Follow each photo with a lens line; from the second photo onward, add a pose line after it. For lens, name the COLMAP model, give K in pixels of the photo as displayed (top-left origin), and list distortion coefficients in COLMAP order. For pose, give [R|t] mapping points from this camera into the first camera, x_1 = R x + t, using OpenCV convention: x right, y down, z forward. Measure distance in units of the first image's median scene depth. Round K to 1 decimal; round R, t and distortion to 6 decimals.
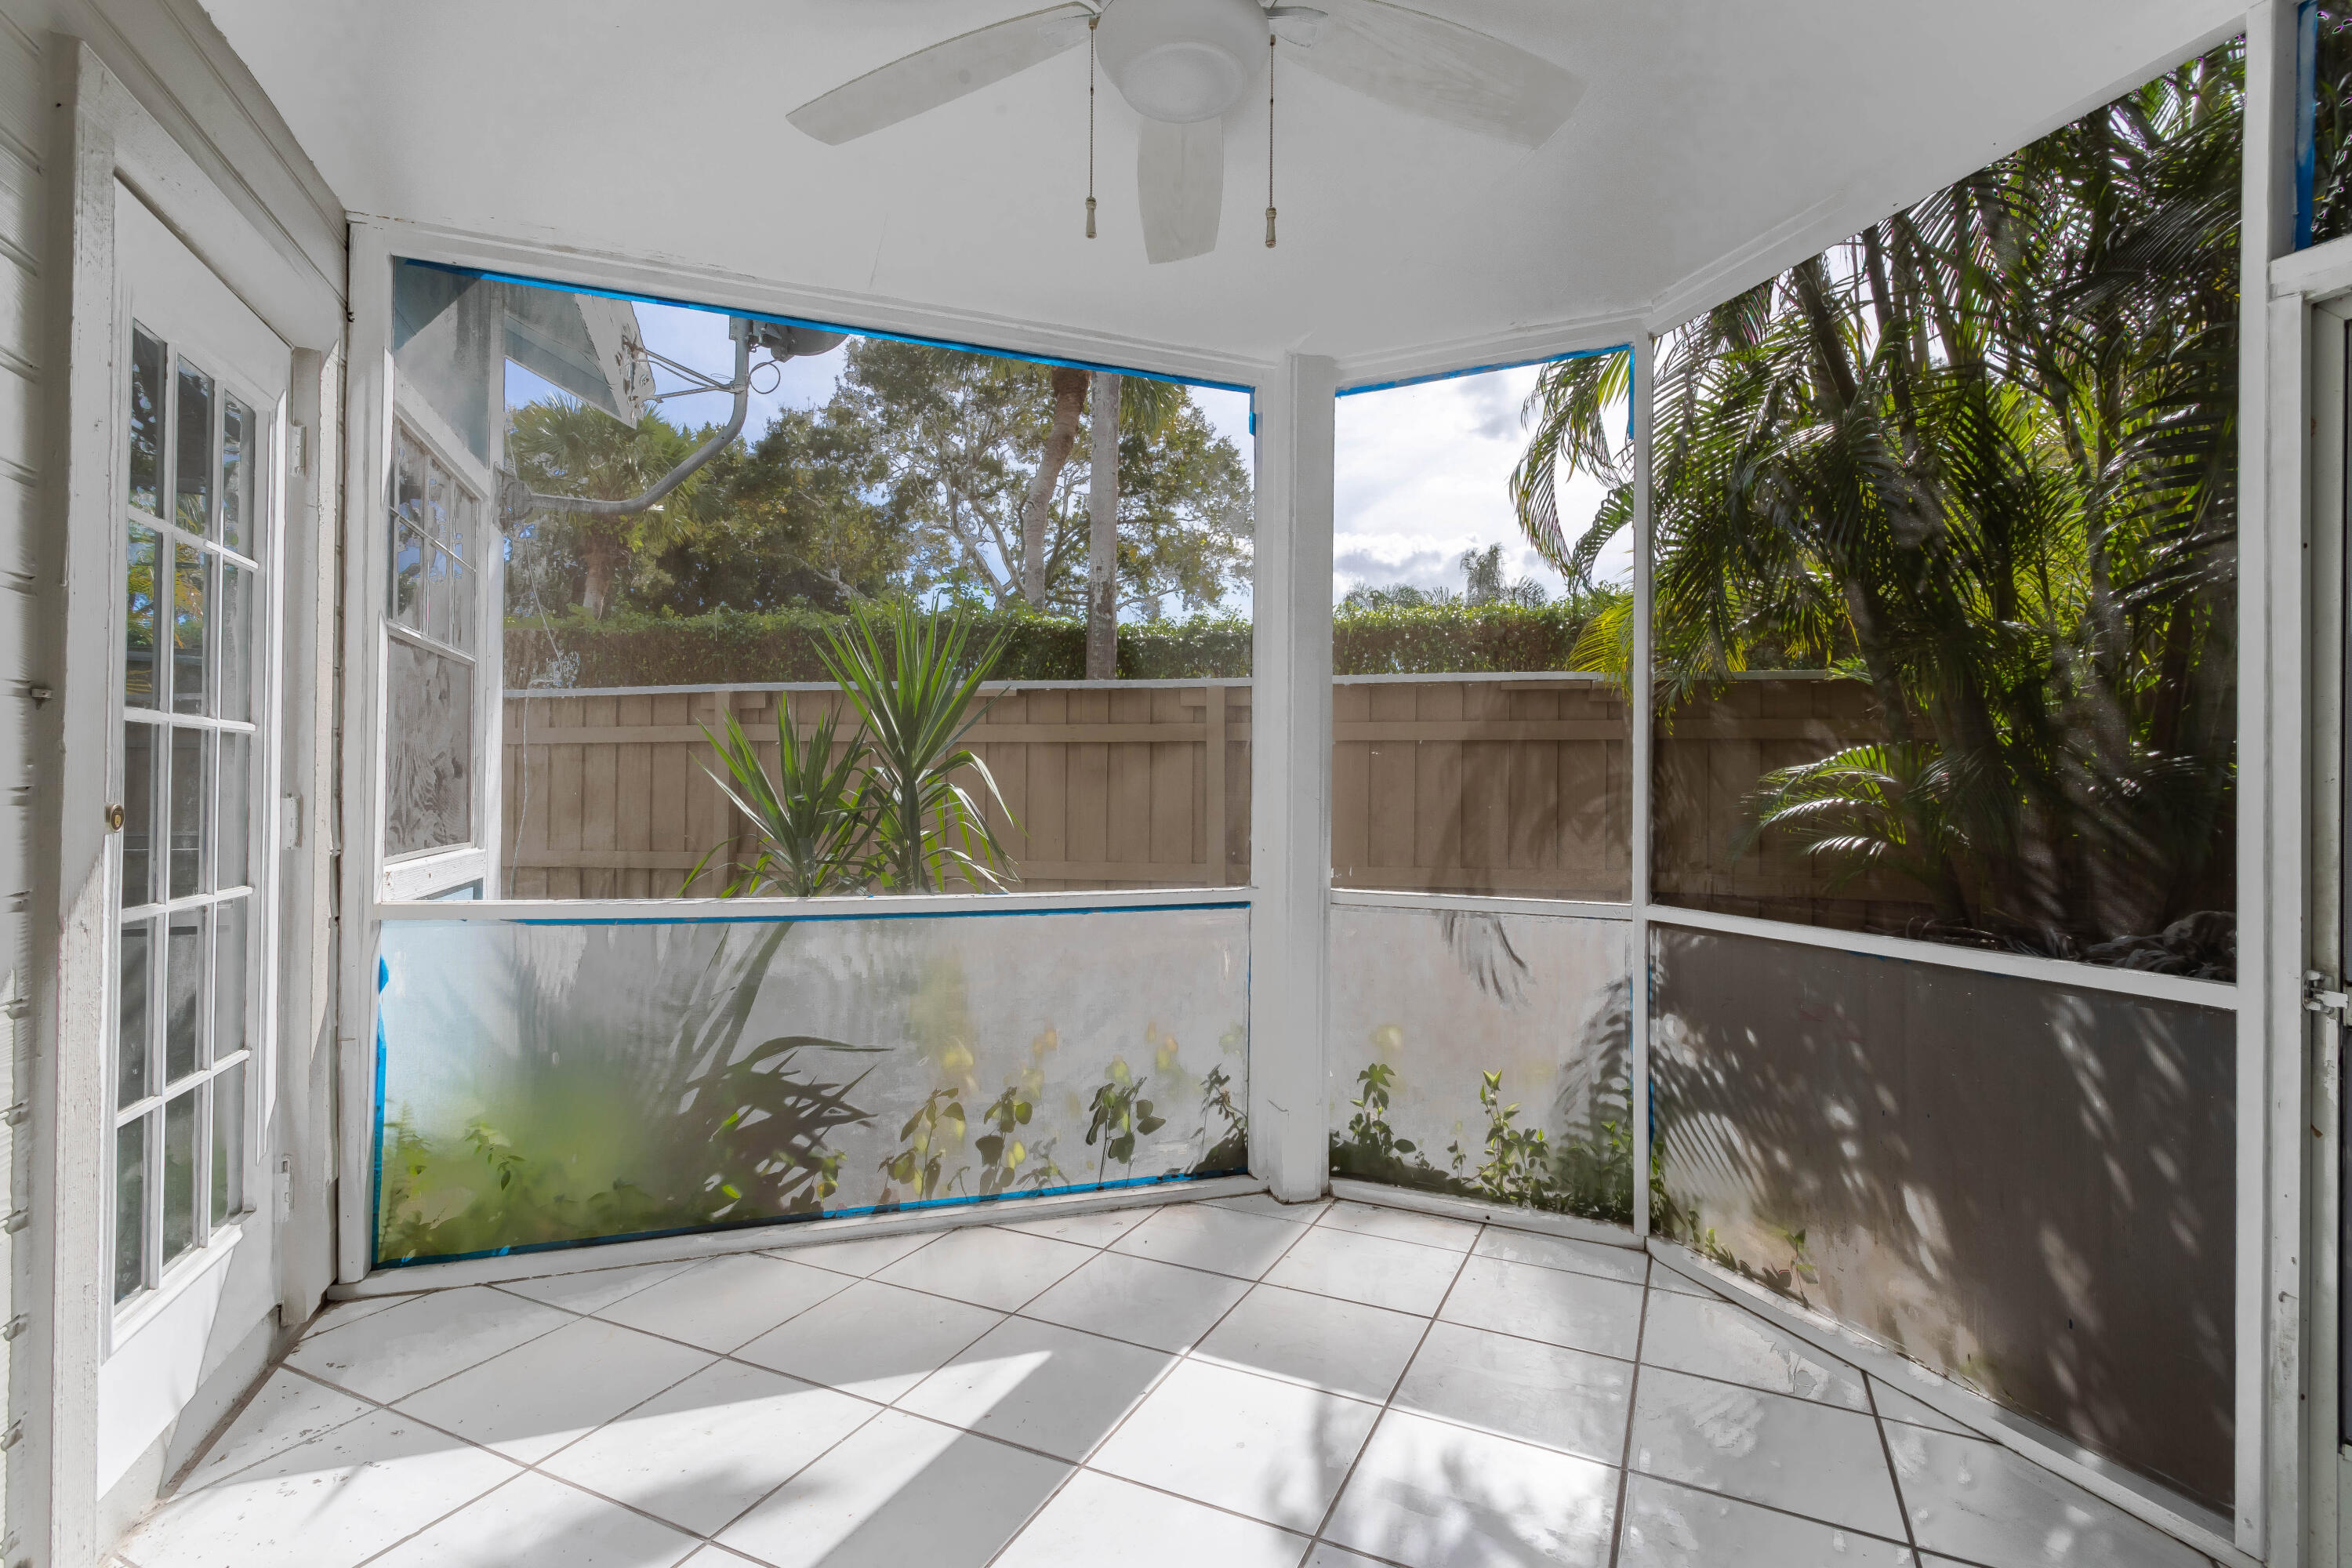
lens RADIAL K [[1139.0, 0, 1166.0], [0, 1139.0, 777.7], [0, 0, 1]] dist [-0.068460, 0.041284]
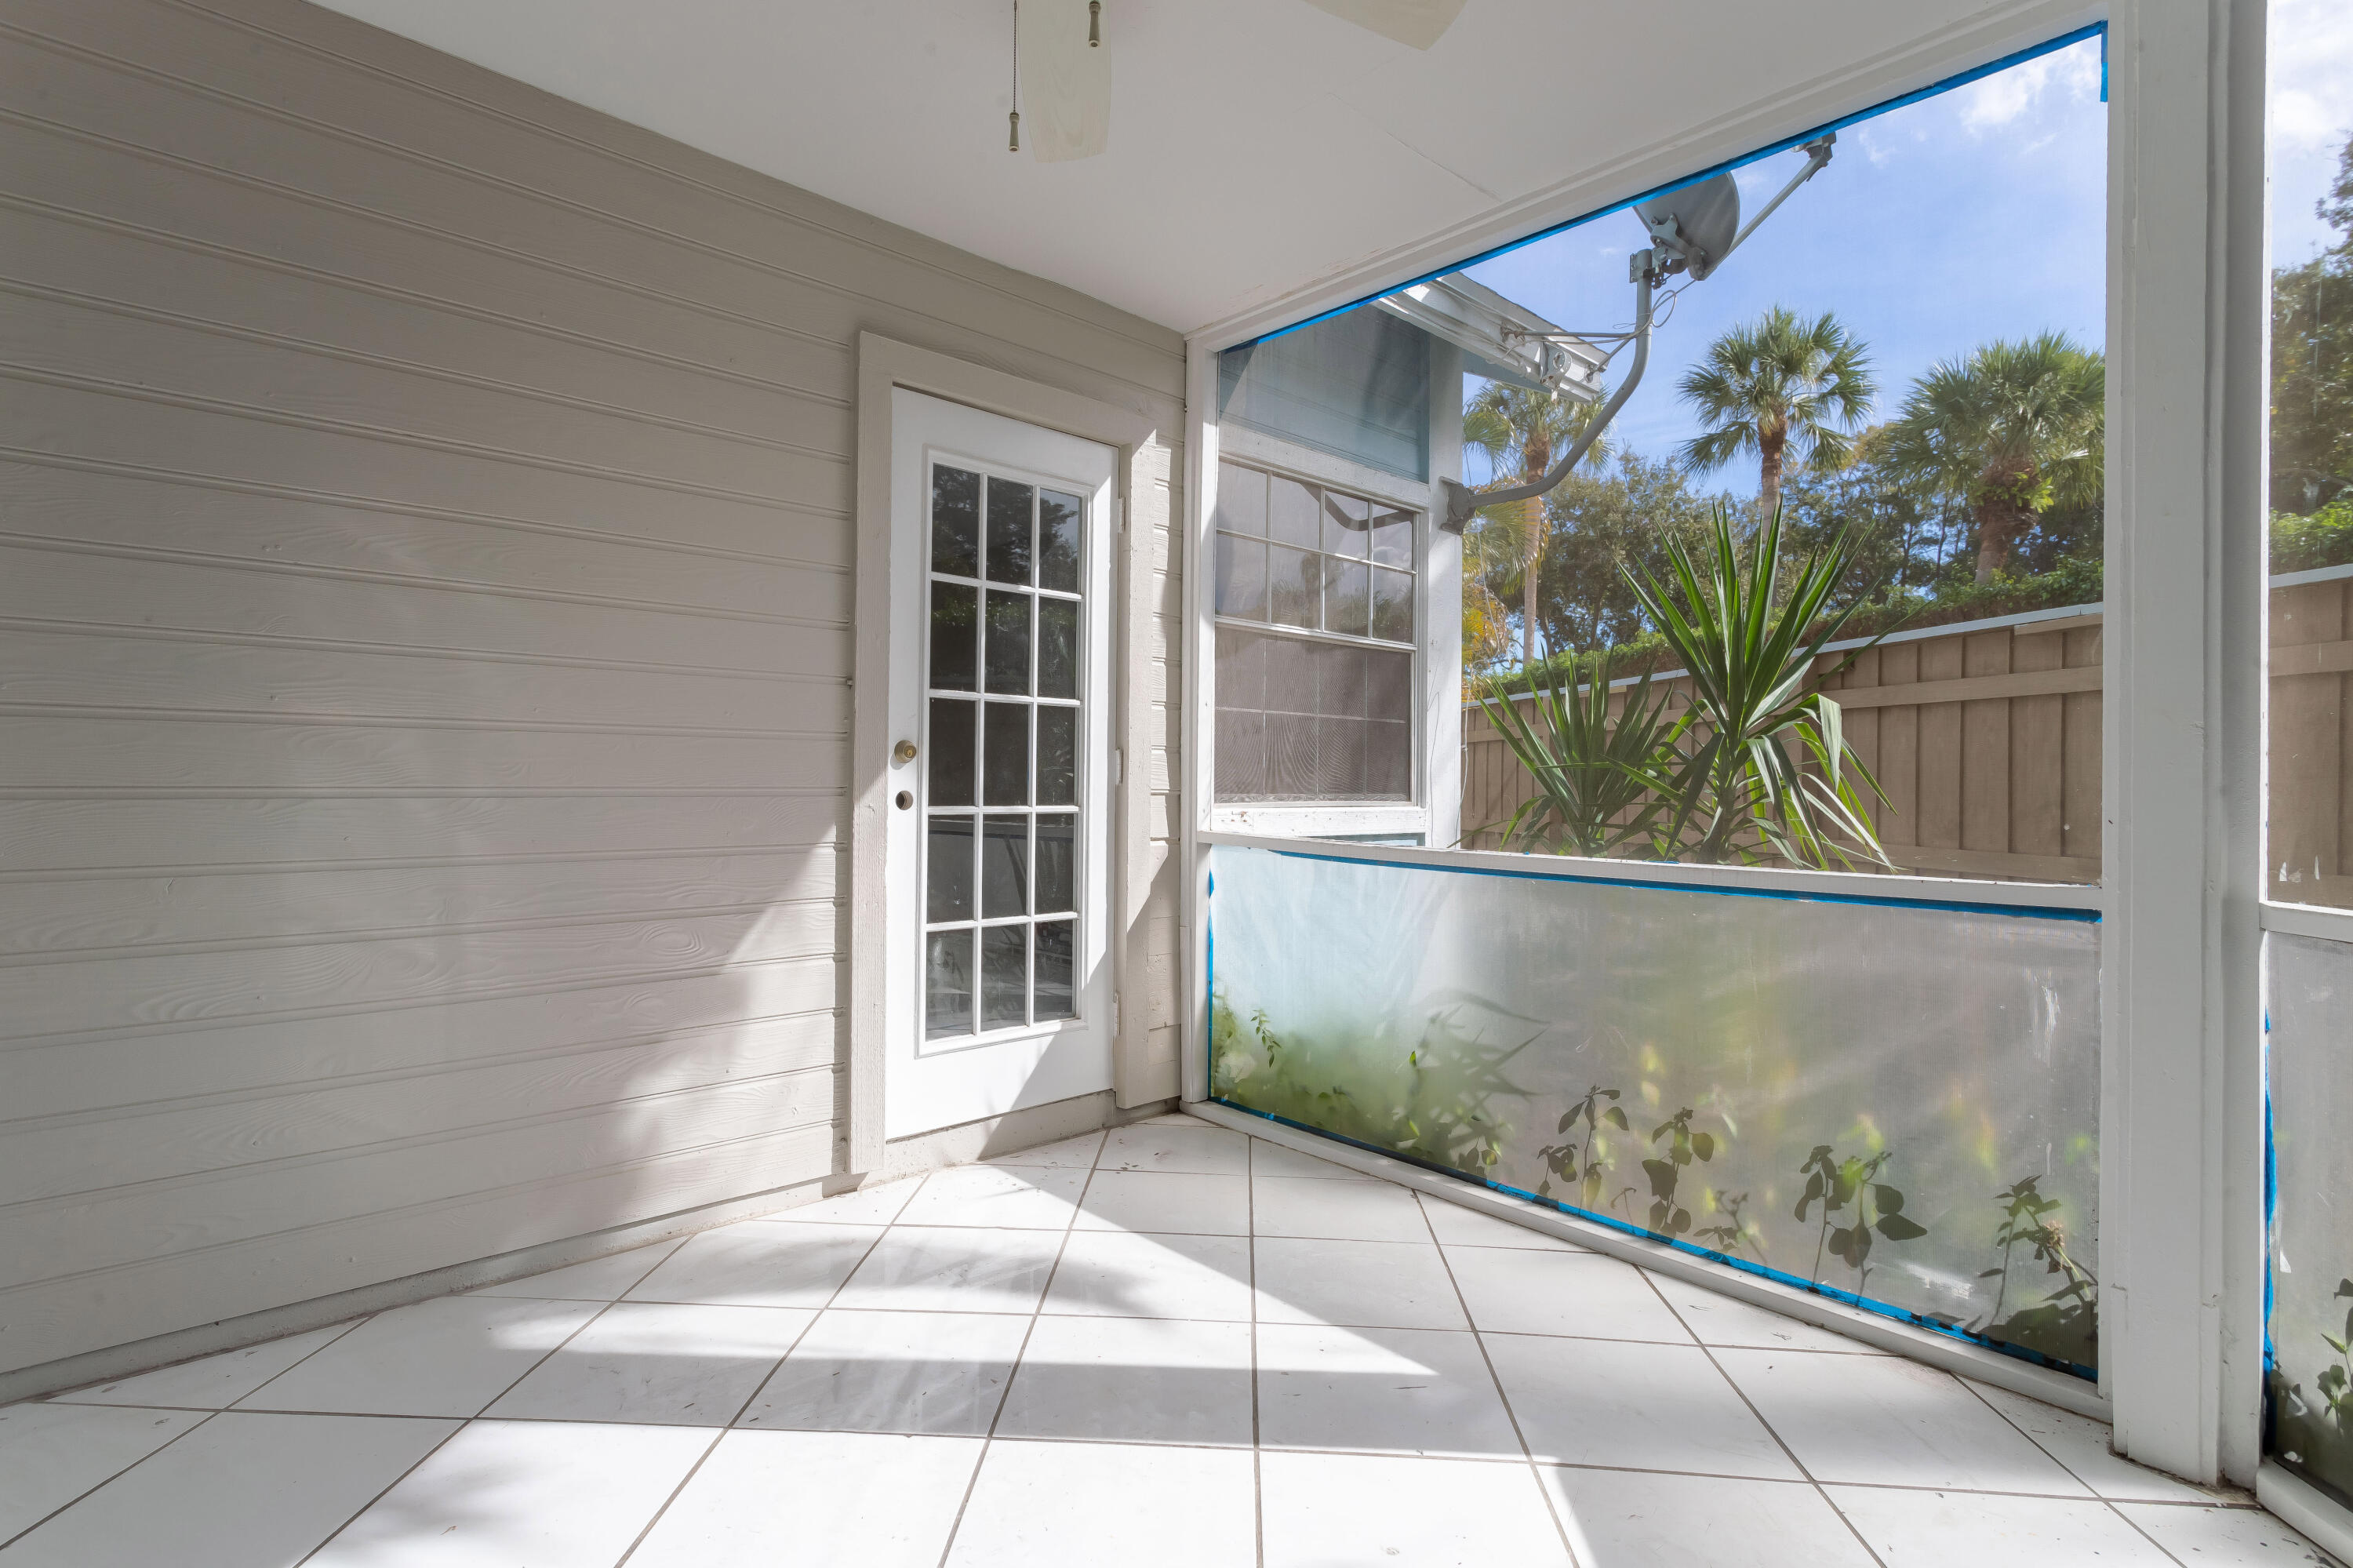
lens RADIAL K [[1138.2, 0, 1165.4], [0, 1138.2, 792.2], [0, 0, 1]] dist [-0.023651, -0.000629]
pose [[0.348636, 0.002600, -0.937255, 0.478303], [-0.000677, 0.999997, 0.002522, 0.050639], [0.937258, -0.000245, 0.348637, 0.384454]]
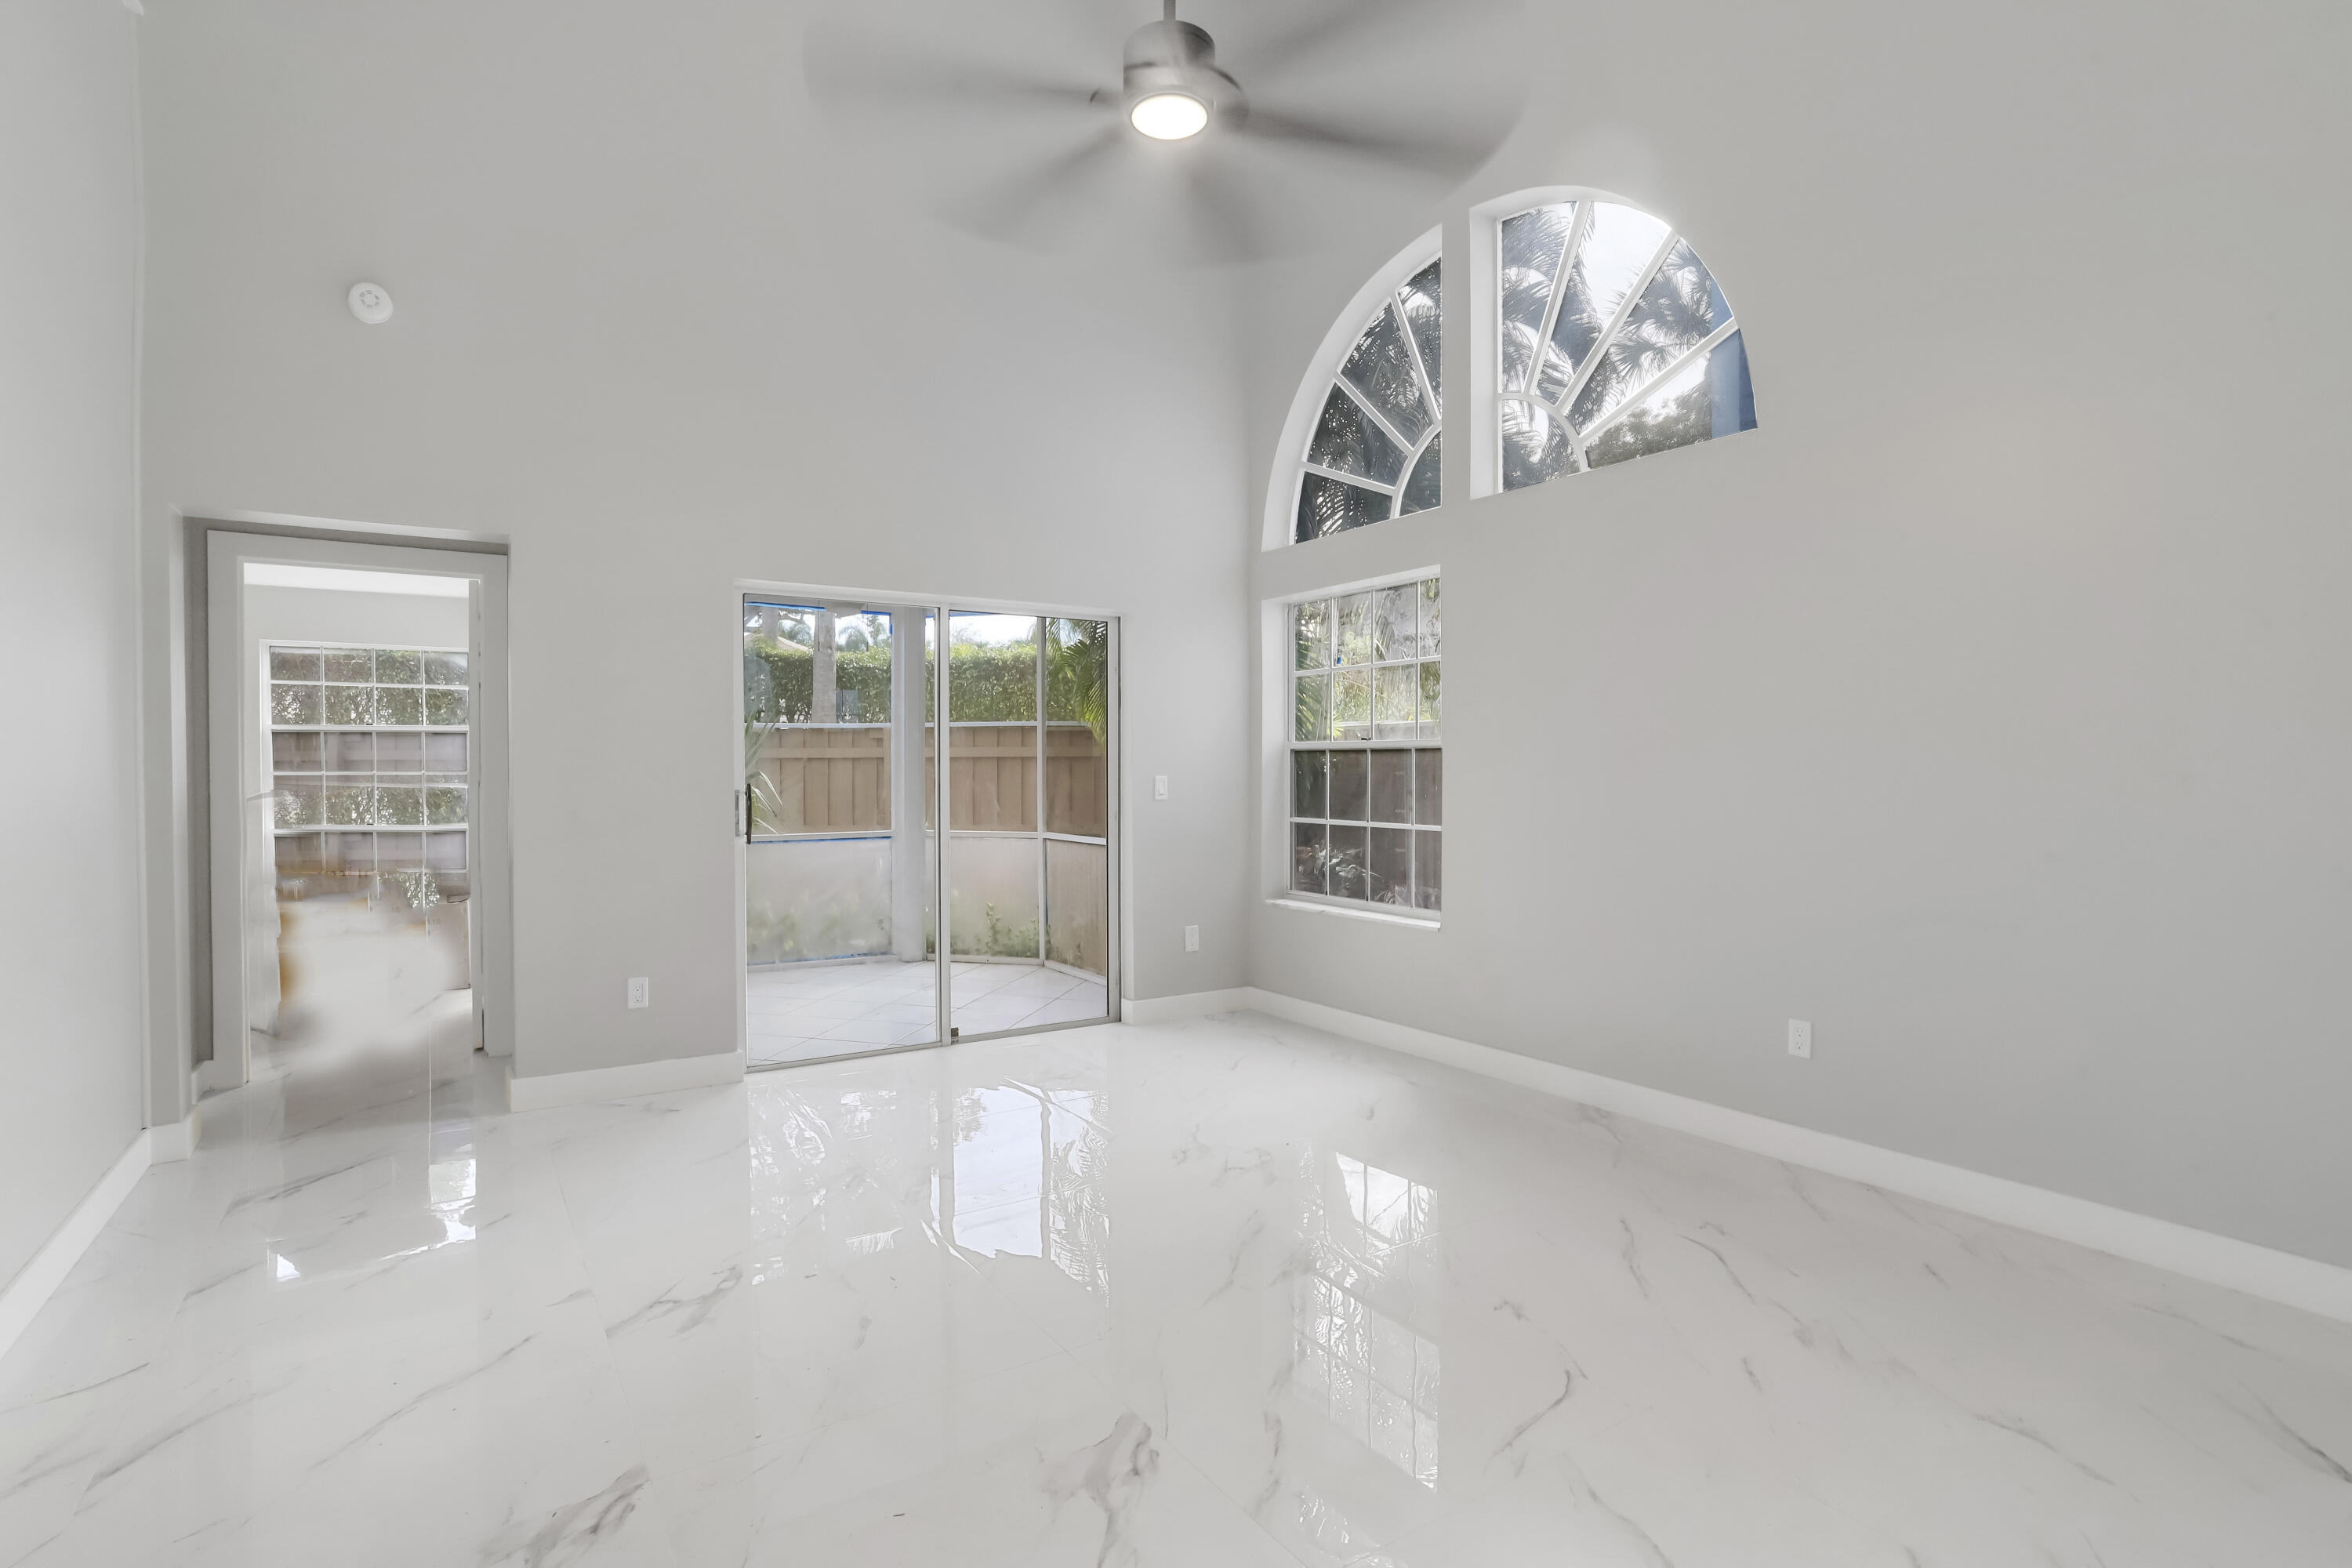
lens RADIAL K [[1139.0, 0, 1166.0], [0, 1139.0, 777.7], [0, 0, 1]] dist [-0.068460, 0.041284]
pose [[0.972130, -0.008550, 0.234285, 0.084306], [0.003920, 0.999788, 0.020222, -0.060692], [-0.234408, -0.018740, 0.971958, -1.517397]]
